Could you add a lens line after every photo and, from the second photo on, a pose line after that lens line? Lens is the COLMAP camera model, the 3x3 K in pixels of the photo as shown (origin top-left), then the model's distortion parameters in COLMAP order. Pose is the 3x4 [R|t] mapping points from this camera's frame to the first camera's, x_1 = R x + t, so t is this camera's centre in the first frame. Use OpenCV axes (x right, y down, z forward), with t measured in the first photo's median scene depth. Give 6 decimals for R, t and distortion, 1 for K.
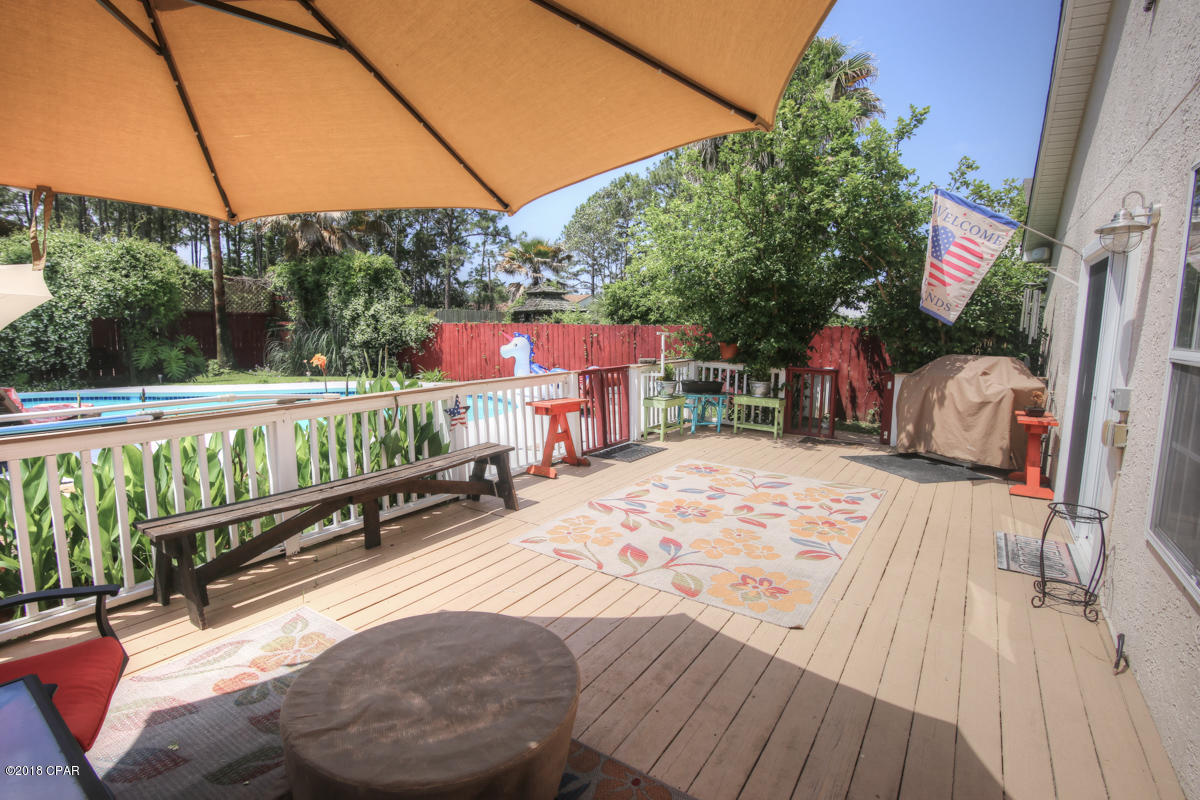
lens RADIAL K [[588.1, 0, 601.7], [0, 588.1, 396.1], [0, 0, 1]] dist [-0.023391, 0.001221]
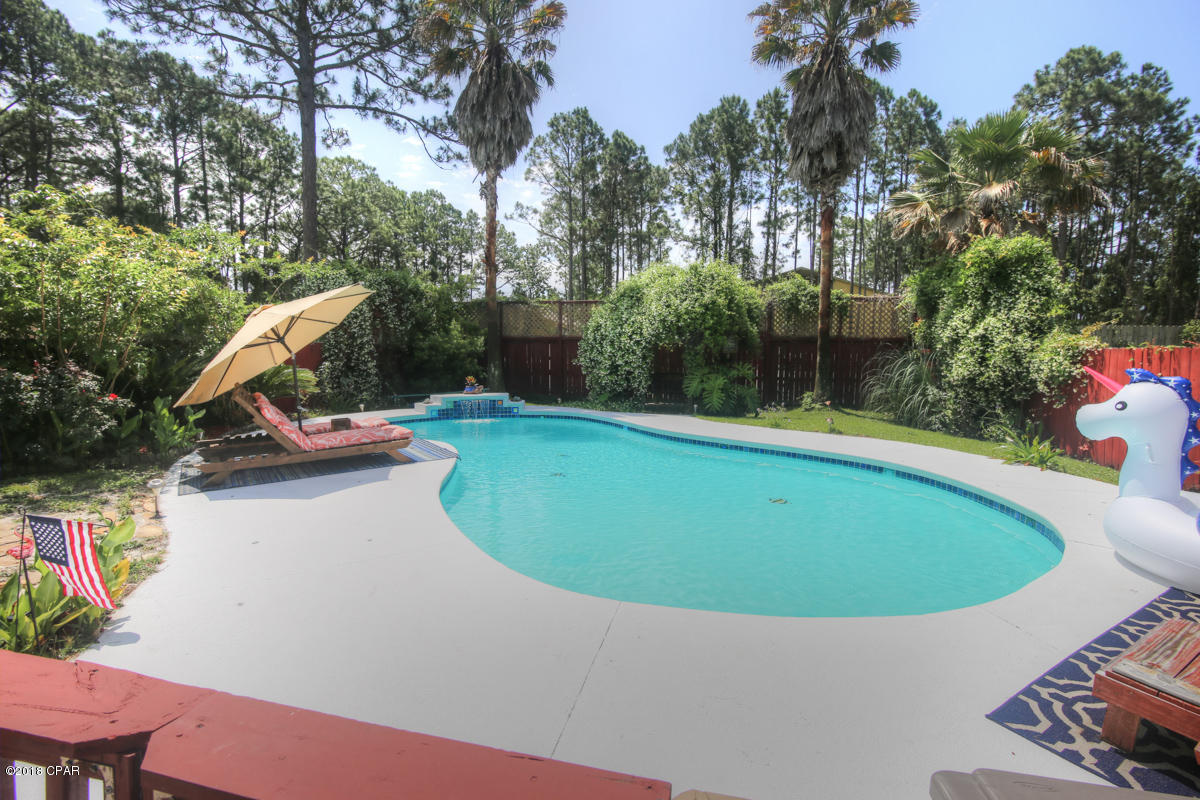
lens RADIAL K [[588.1, 0, 598.3], [0, 588.1, 400.2], [0, 0, 1]] dist [-0.023391, 0.001221]
pose [[0.339578, 0.073761, -0.937681, 0.130176], [-0.116778, 0.992513, 0.035784, -0.133404], [0.933301, 0.097349, 0.345649, 1.204571]]
